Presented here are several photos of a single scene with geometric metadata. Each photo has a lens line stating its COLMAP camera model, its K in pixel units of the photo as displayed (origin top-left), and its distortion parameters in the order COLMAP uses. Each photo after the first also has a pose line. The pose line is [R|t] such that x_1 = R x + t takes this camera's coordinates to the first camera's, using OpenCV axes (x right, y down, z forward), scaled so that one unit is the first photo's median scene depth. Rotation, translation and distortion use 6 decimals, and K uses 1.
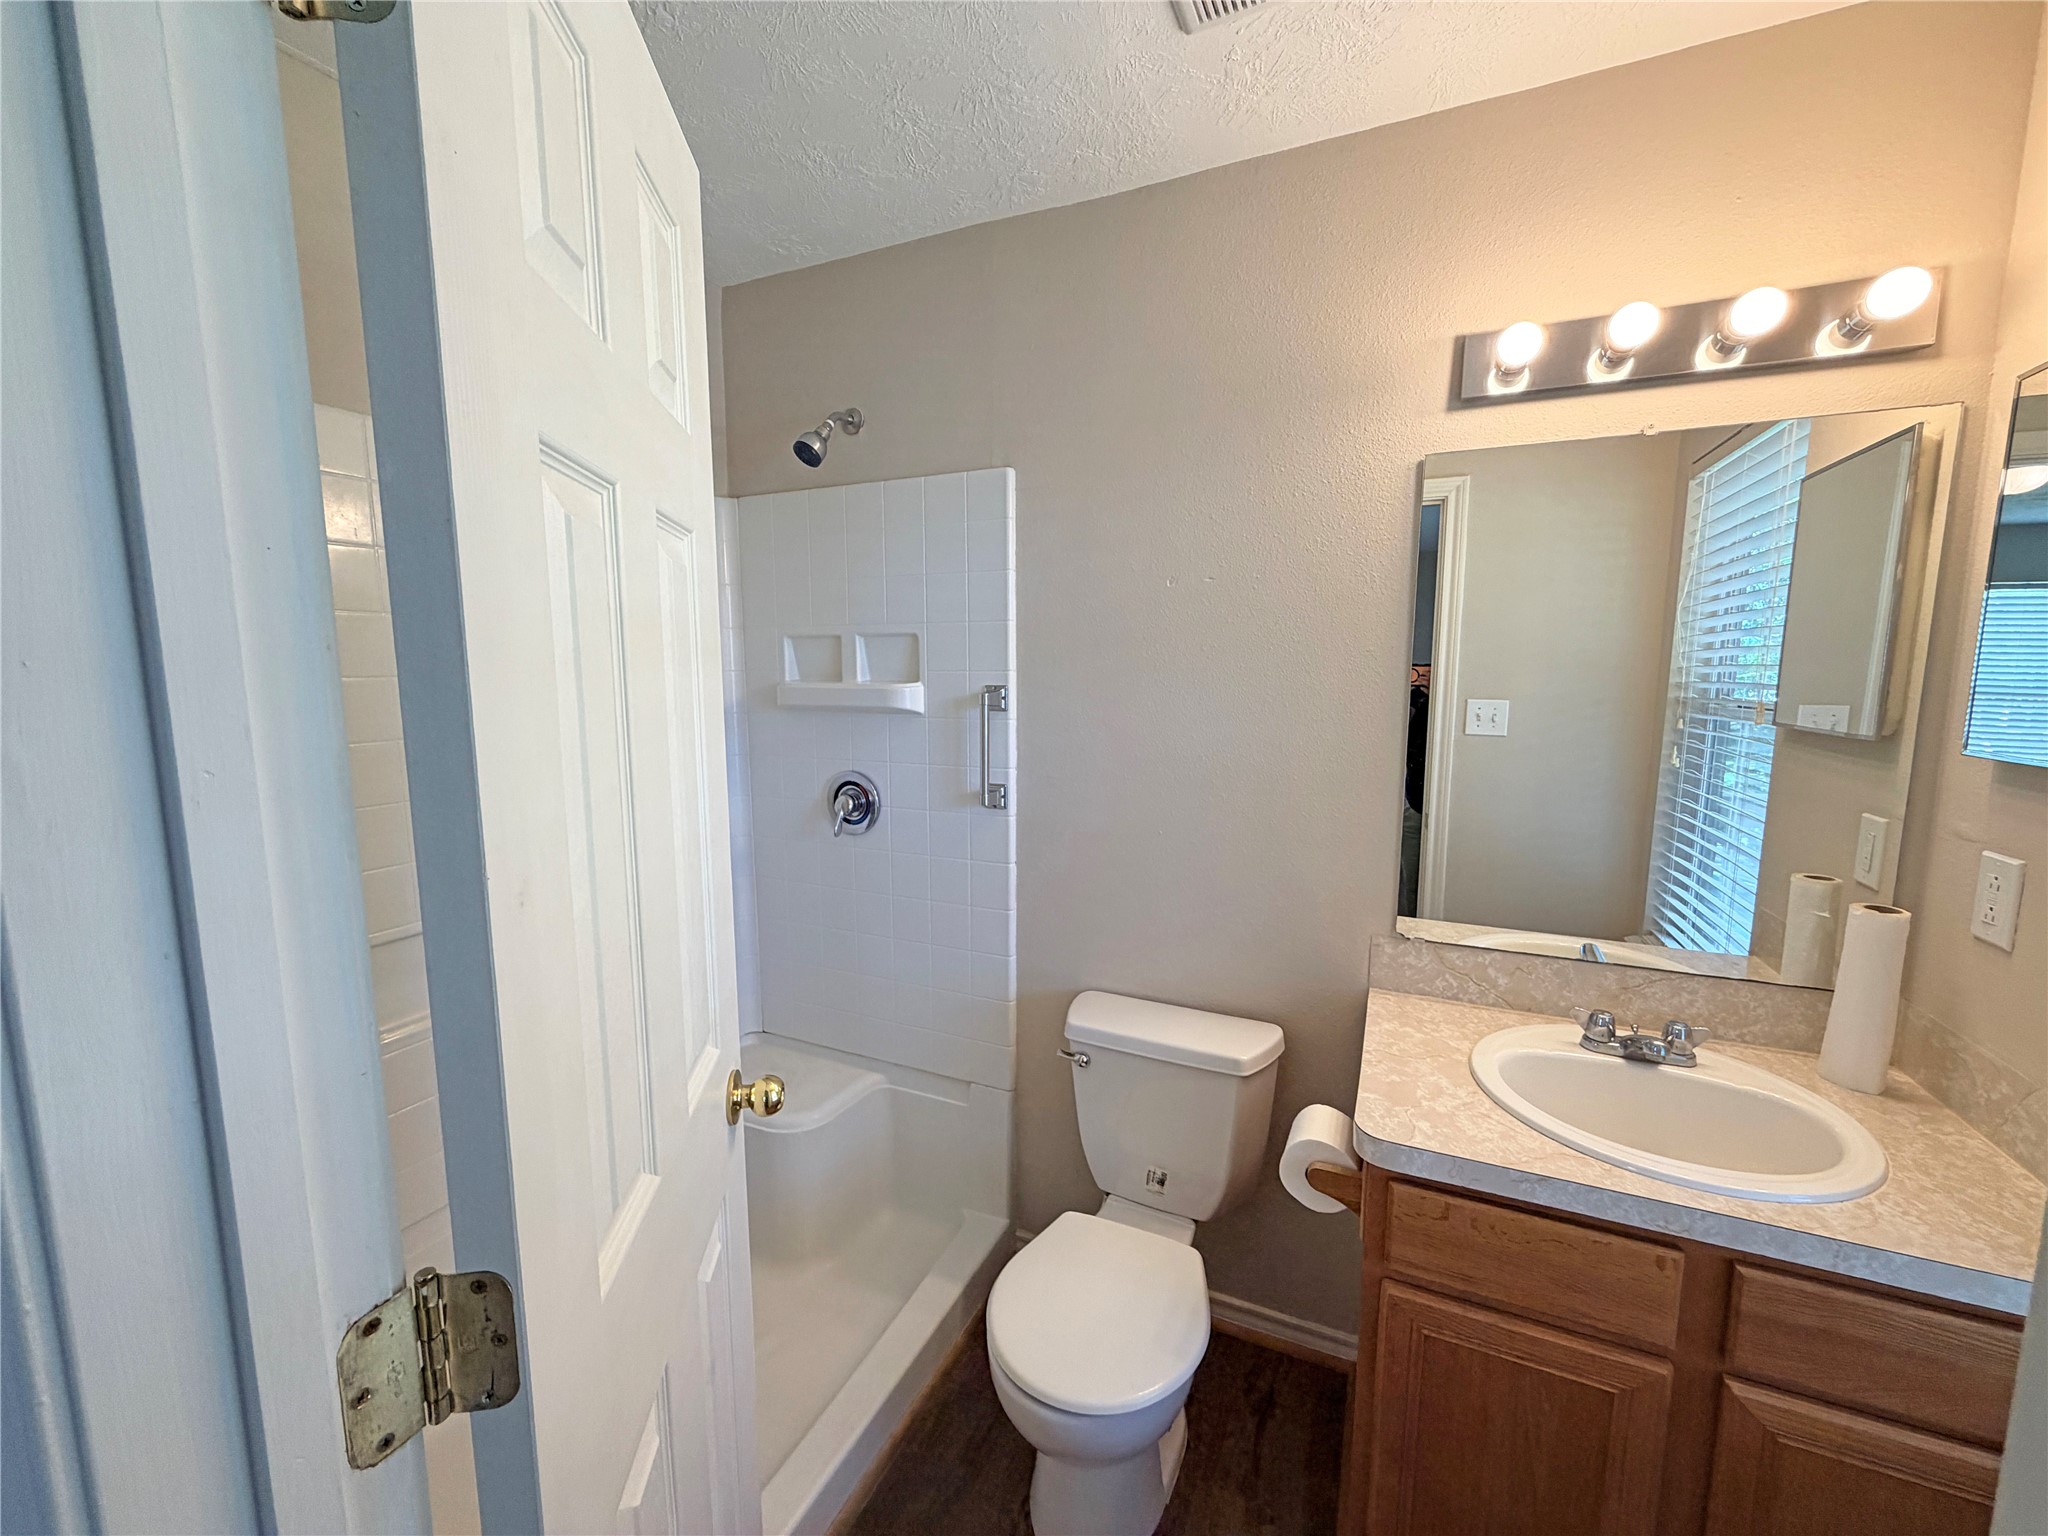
lens RADIAL K [[840.6, 0, 1015.1], [0, 840.6, 766.5], [0, 0, 1]] dist [0.000022, 0.000000]
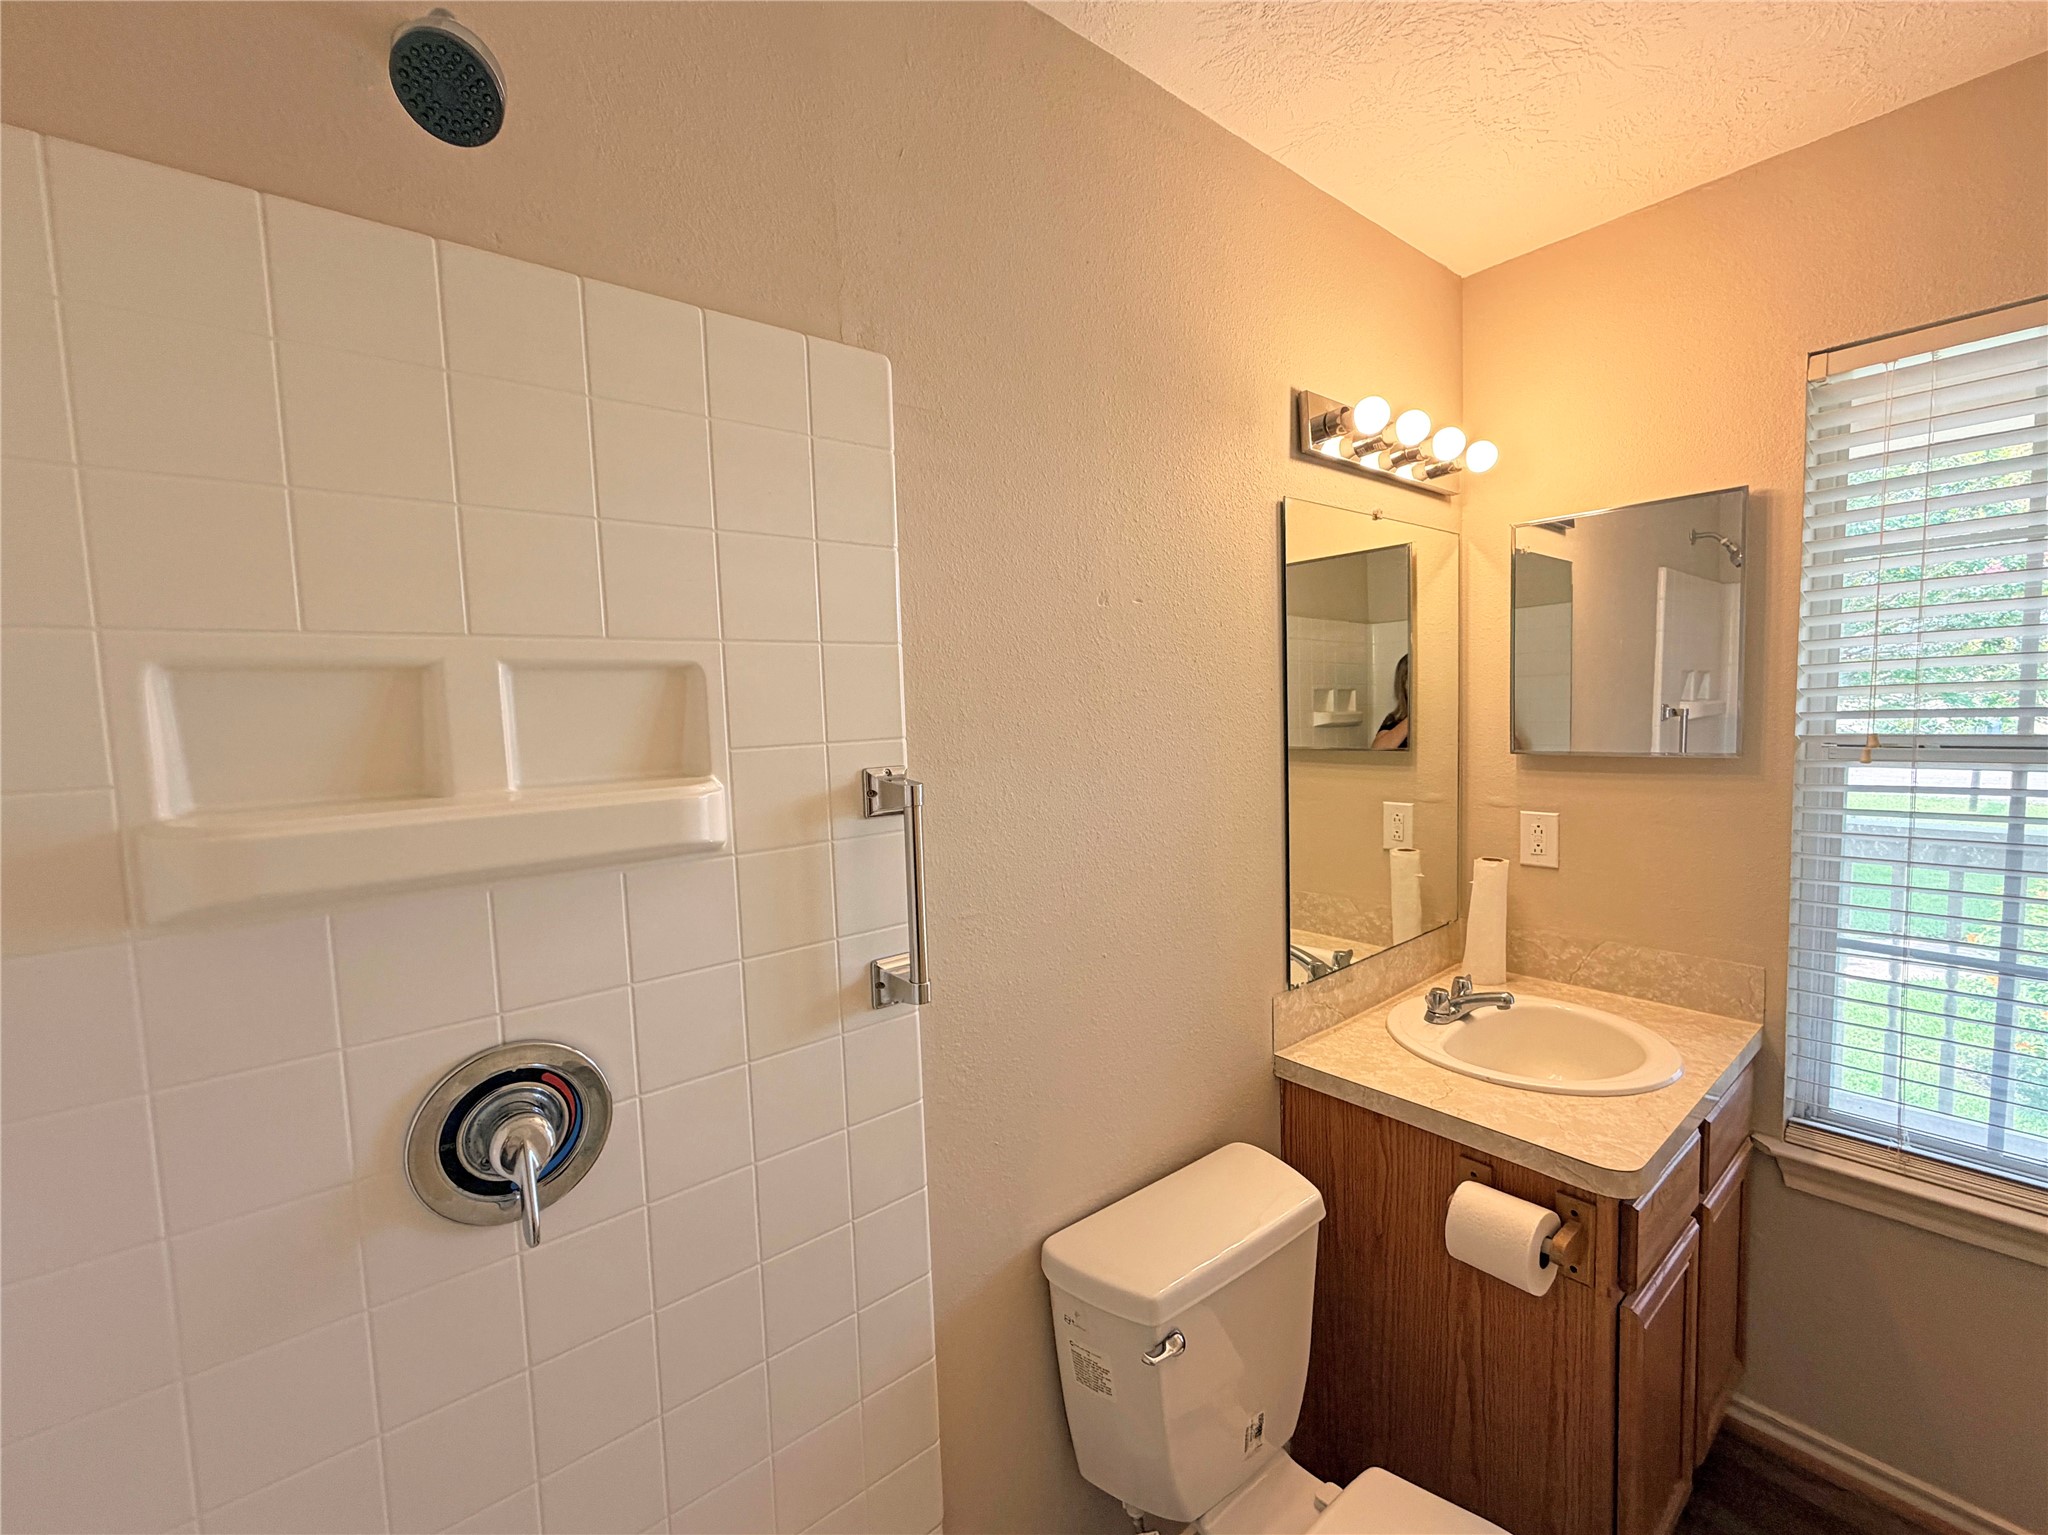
lens RADIAL K [[840.6, 0, 1015.1], [0, 840.6, 766.0], [0, 0, 1]] dist [0.000022, 0.000000]
pose [[0.440808, -0.076509, 0.894335, -0.438716], [0.145589, 0.989261, 0.012871, -0.090060], [-0.885716, 0.124531, 0.447213, 0.683364]]
